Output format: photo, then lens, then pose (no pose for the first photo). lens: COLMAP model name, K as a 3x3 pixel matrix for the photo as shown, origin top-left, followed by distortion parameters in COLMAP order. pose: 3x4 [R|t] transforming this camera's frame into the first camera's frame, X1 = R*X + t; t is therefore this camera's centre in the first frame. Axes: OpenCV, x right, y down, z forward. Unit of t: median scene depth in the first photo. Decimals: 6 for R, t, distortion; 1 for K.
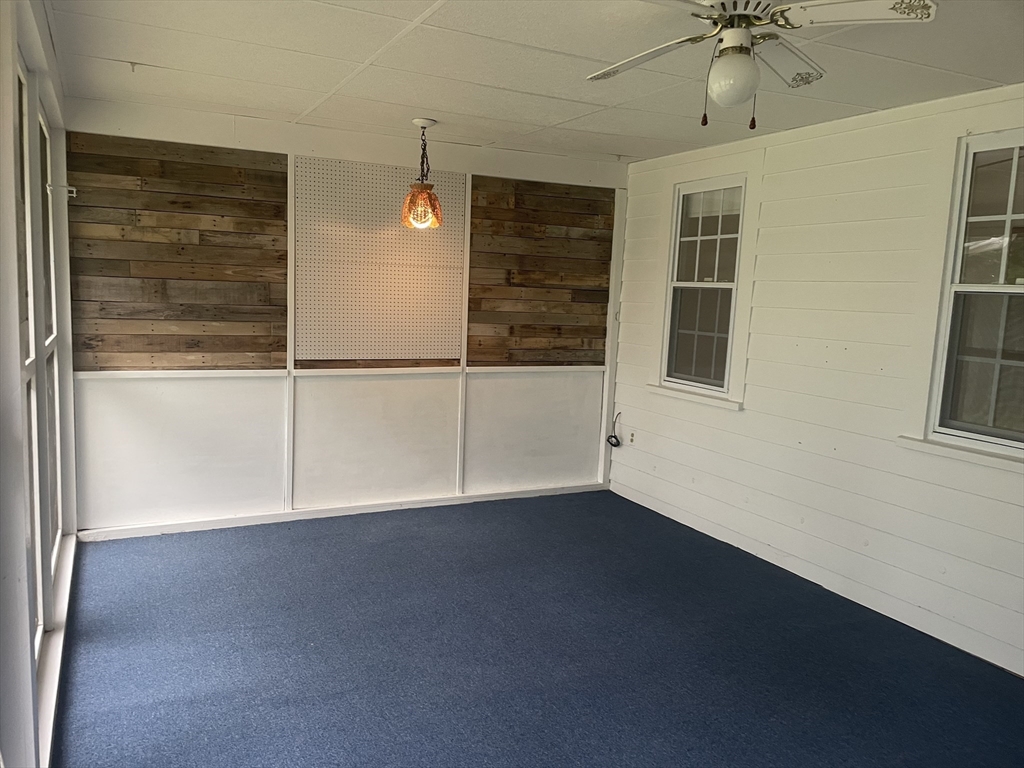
lens RADIAL K [[780.8, 0, 509.5], [0, 780.8, 390.5], [0, 0, 1]] dist [0.116987, -0.148648]
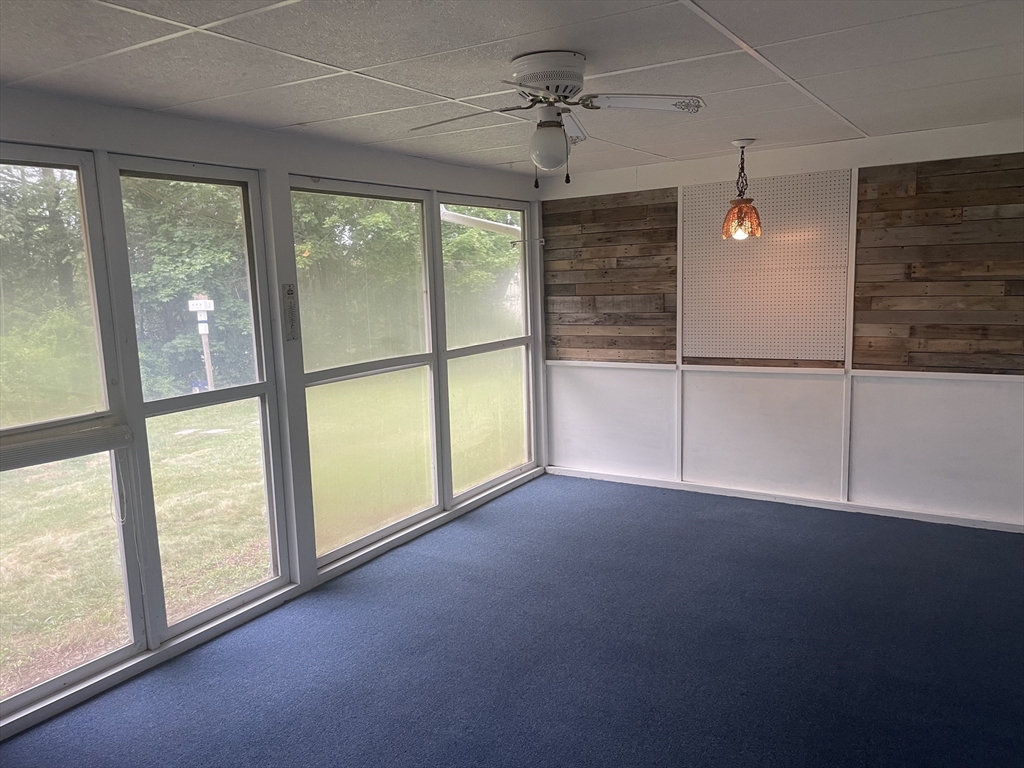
lens RADIAL K [[780.8, 0, 509.5], [0, 780.8, 390.5], [0, 0, 1]] dist [0.116987, -0.148648]
pose [[0.516244, 0.073518, -0.853280, 0.614056], [-0.054932, 0.997100, 0.052675, -0.035891], [0.854678, 0.019679, 0.518785, 0.154291]]
